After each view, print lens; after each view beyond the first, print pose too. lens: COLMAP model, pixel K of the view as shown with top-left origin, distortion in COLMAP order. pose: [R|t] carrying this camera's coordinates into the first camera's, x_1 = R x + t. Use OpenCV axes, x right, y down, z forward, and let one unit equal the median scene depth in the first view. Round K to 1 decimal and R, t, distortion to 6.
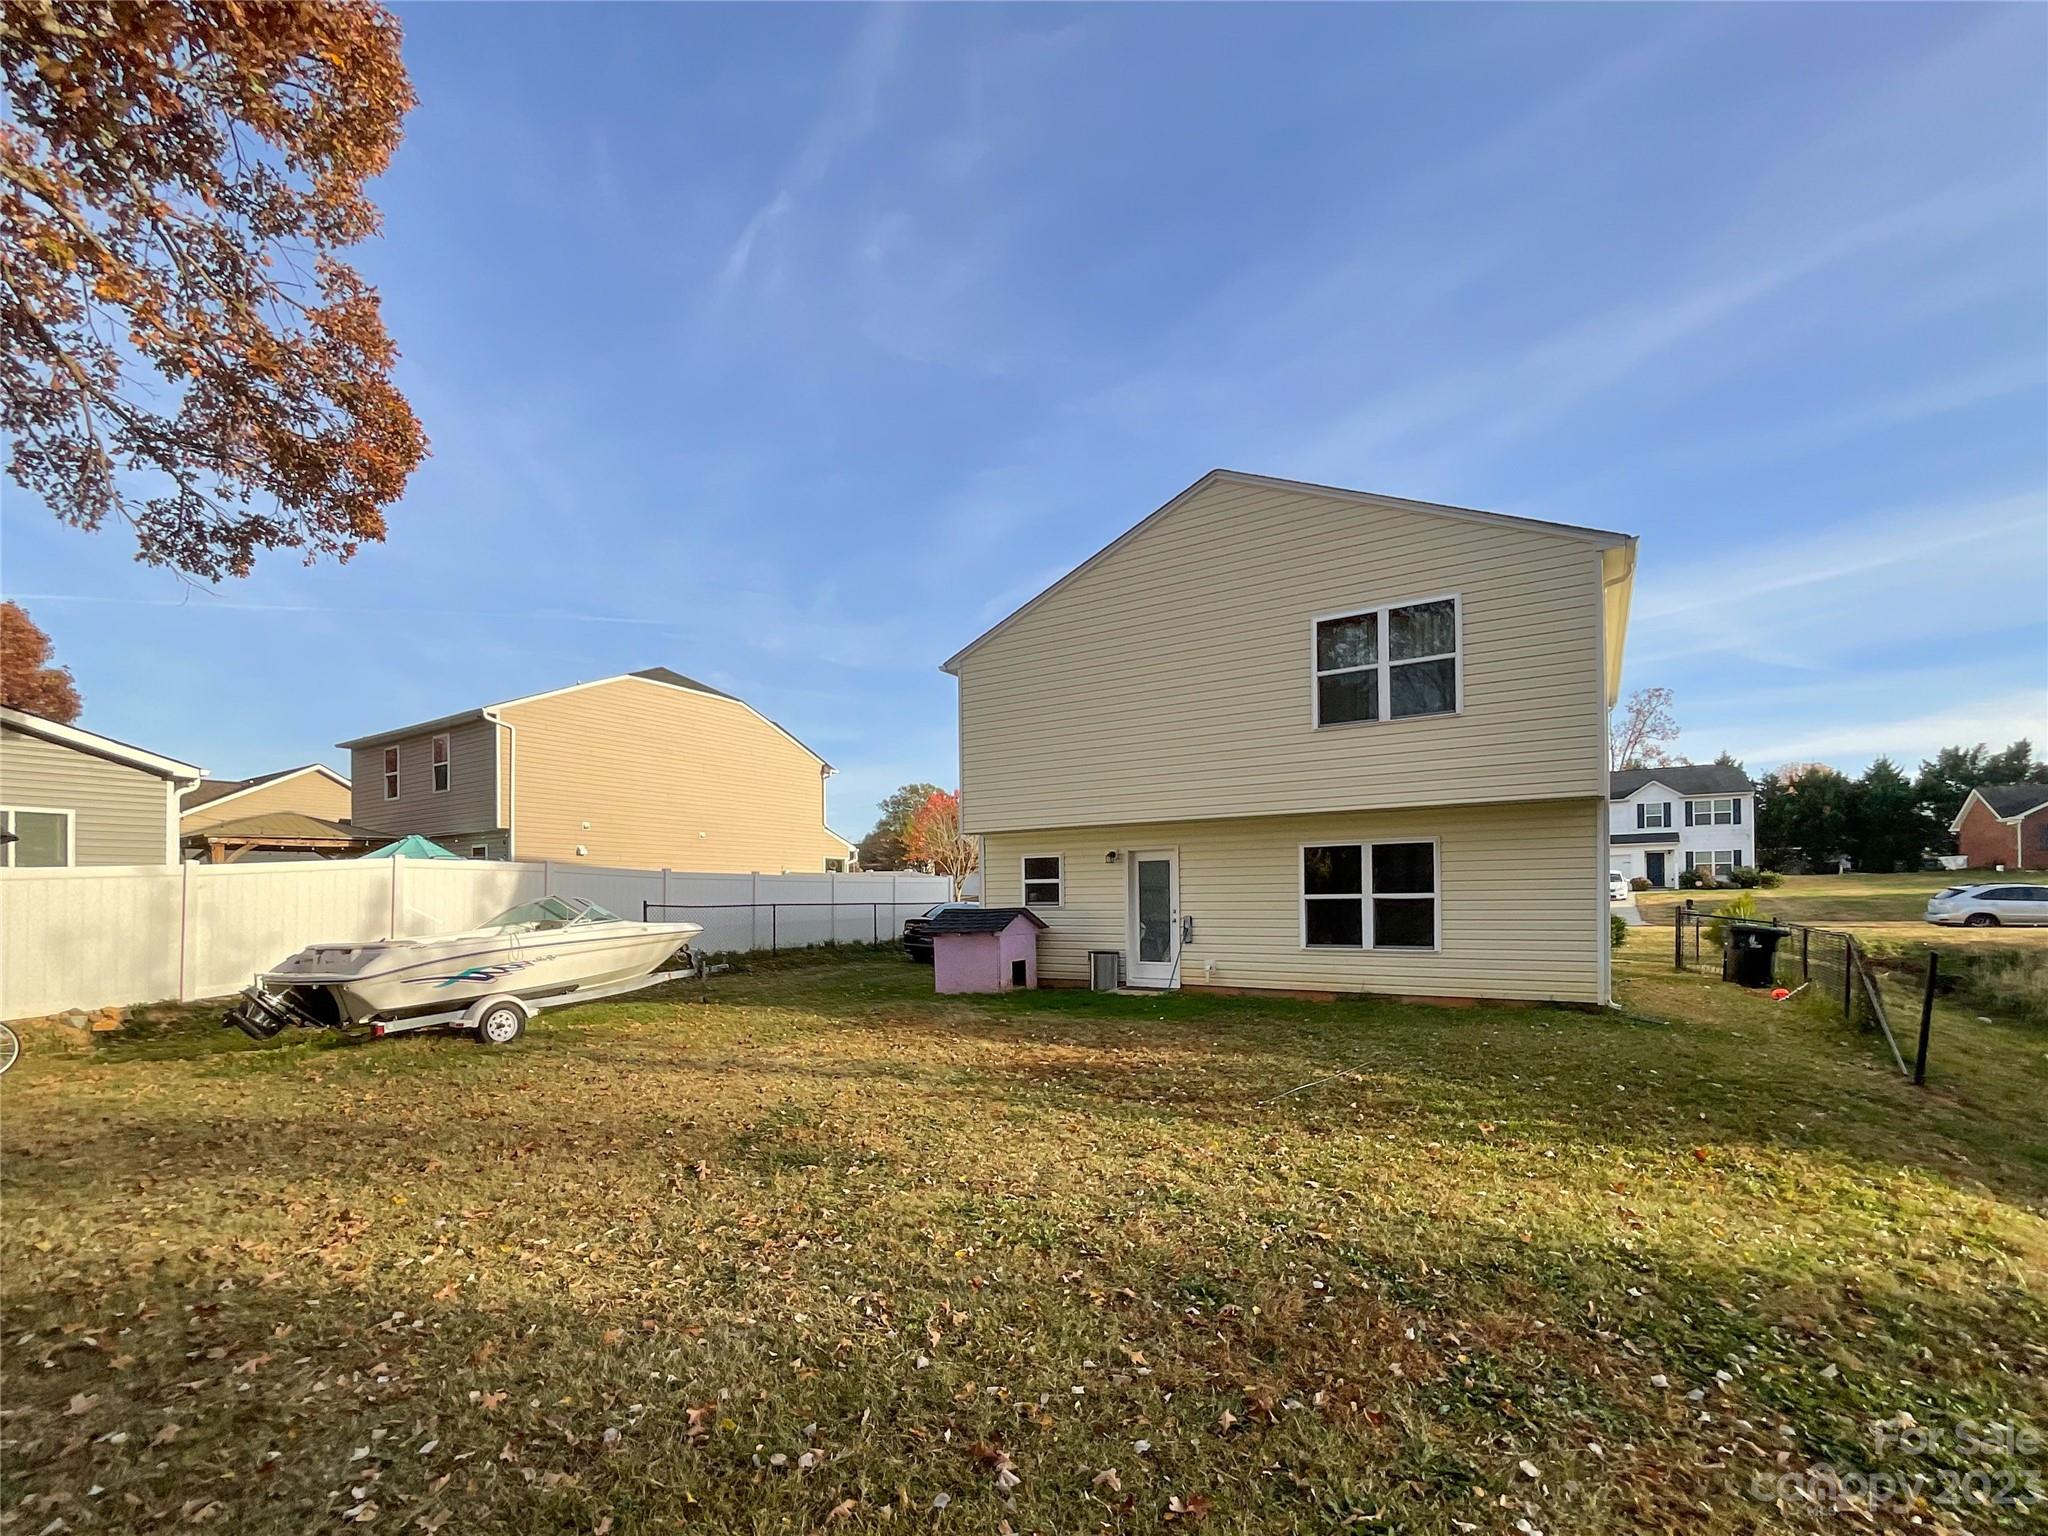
lens RADIAL K [[860.7, 0, 1018.6], [0, 860.7, 863.5], [0, 0, 1]] dist [-0.020994, 0.010739]
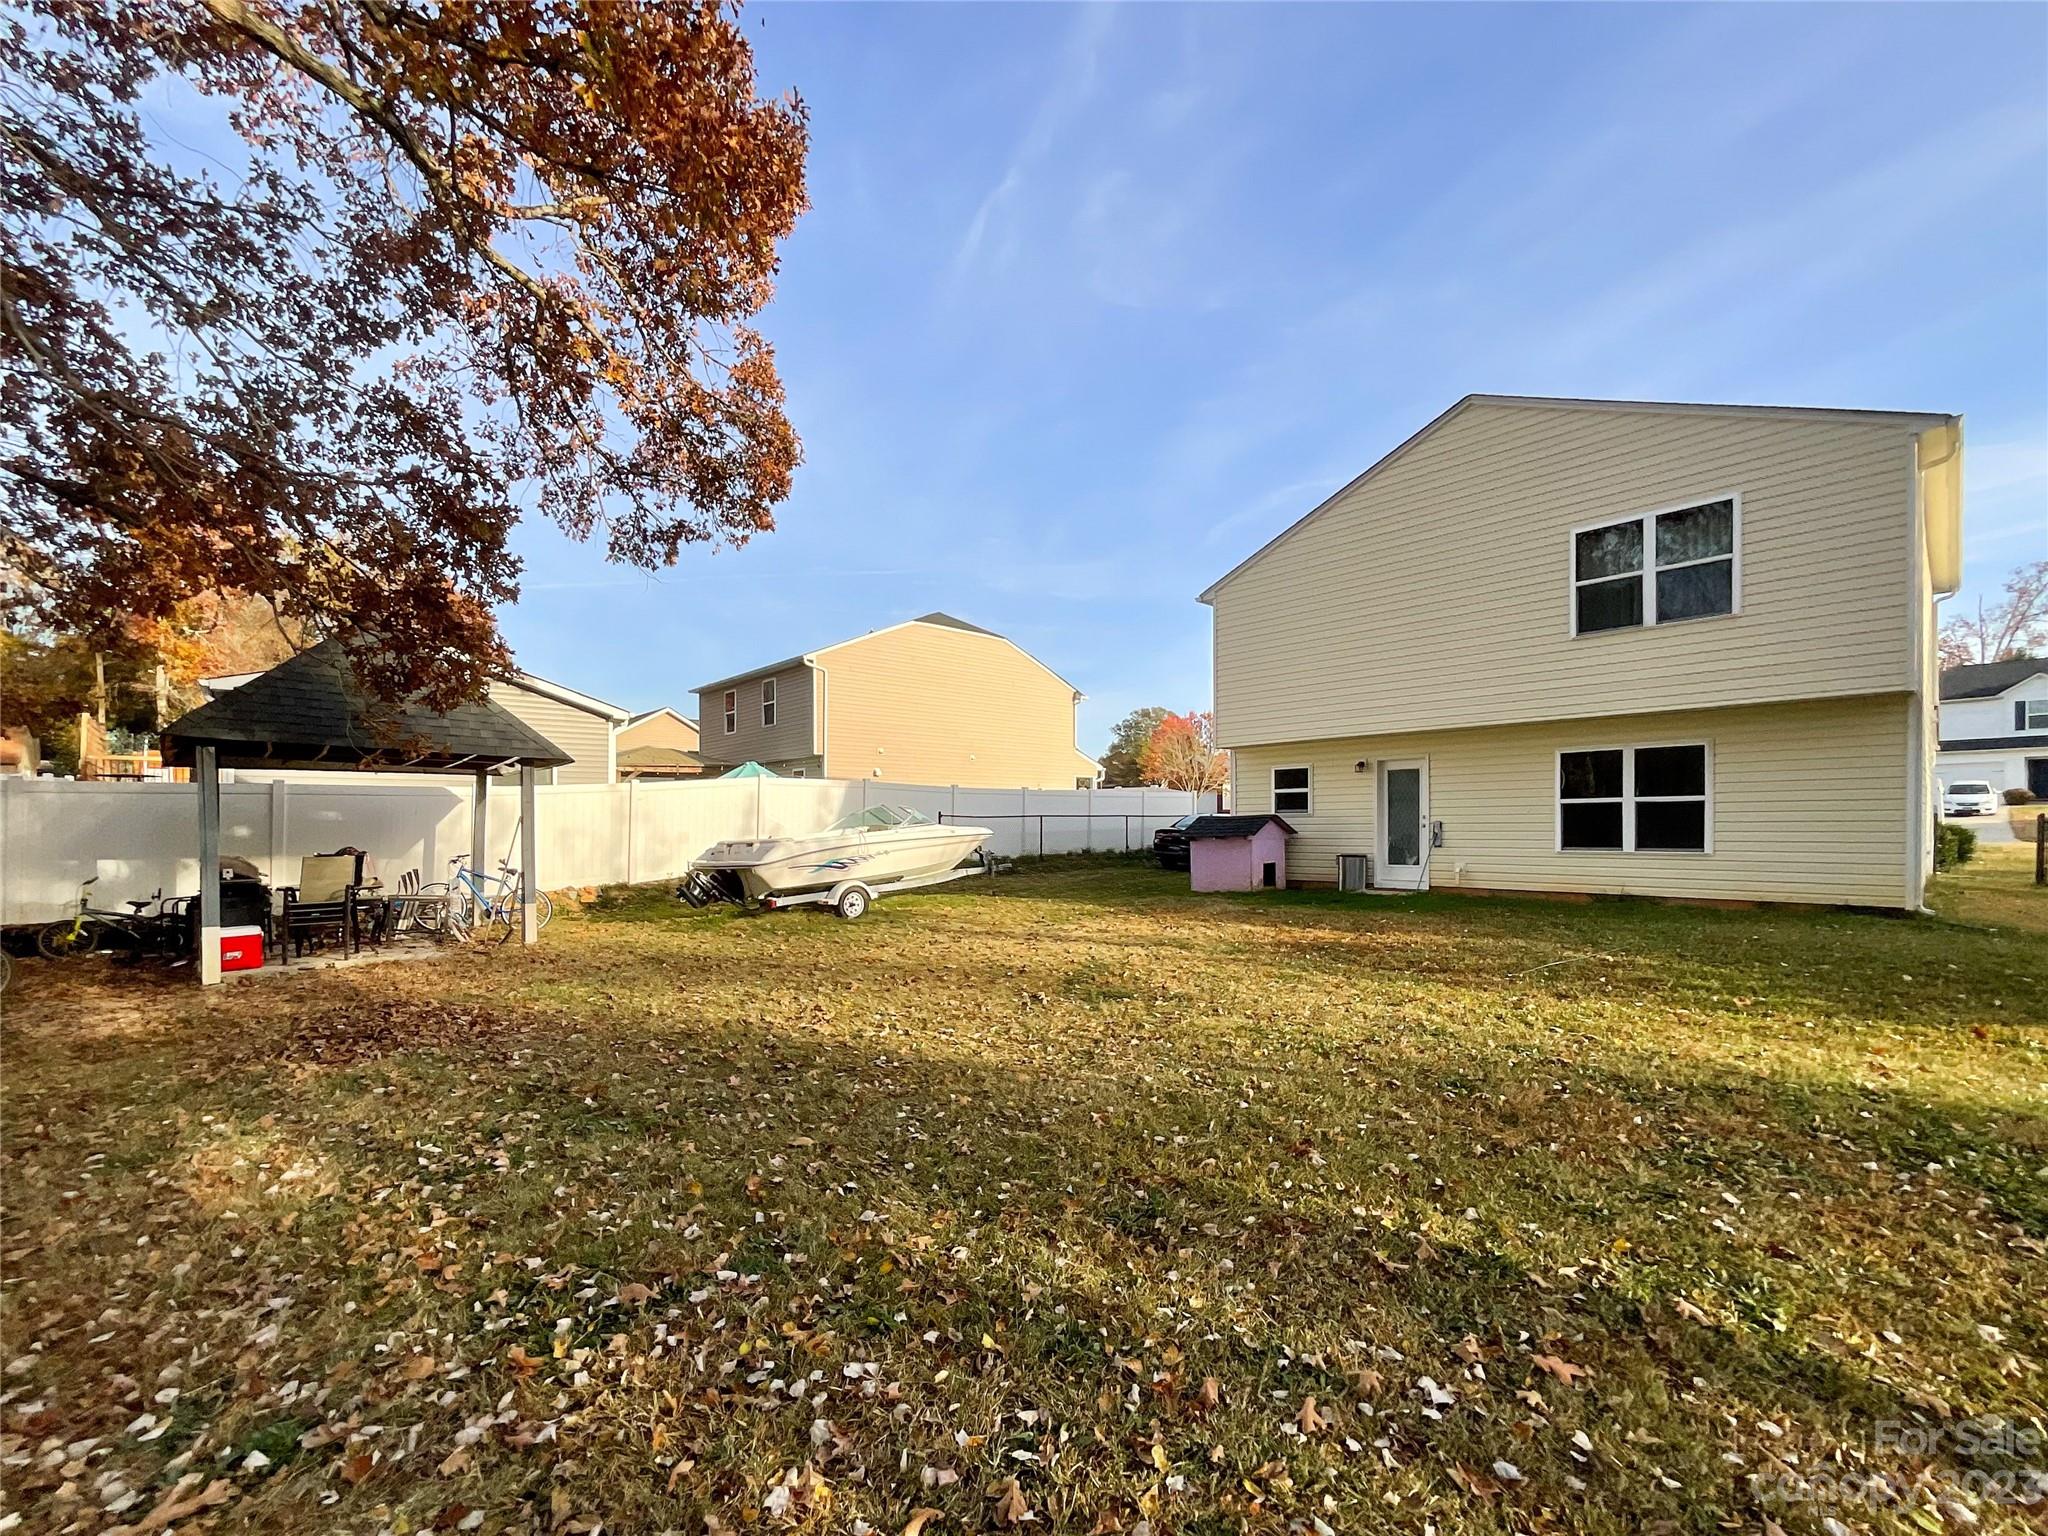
lens RADIAL K [[829.3, 0, 1028.7], [0, 829.3, 813.8], [0, 0, 1]] dist [-0.021648, 0.011498]
pose [[0.966544, -0.000639, -0.256499, -0.035243], [0.009498, 0.999400, 0.033299, 0.016560], [0.256324, -0.034621, 0.965971, -0.135663]]
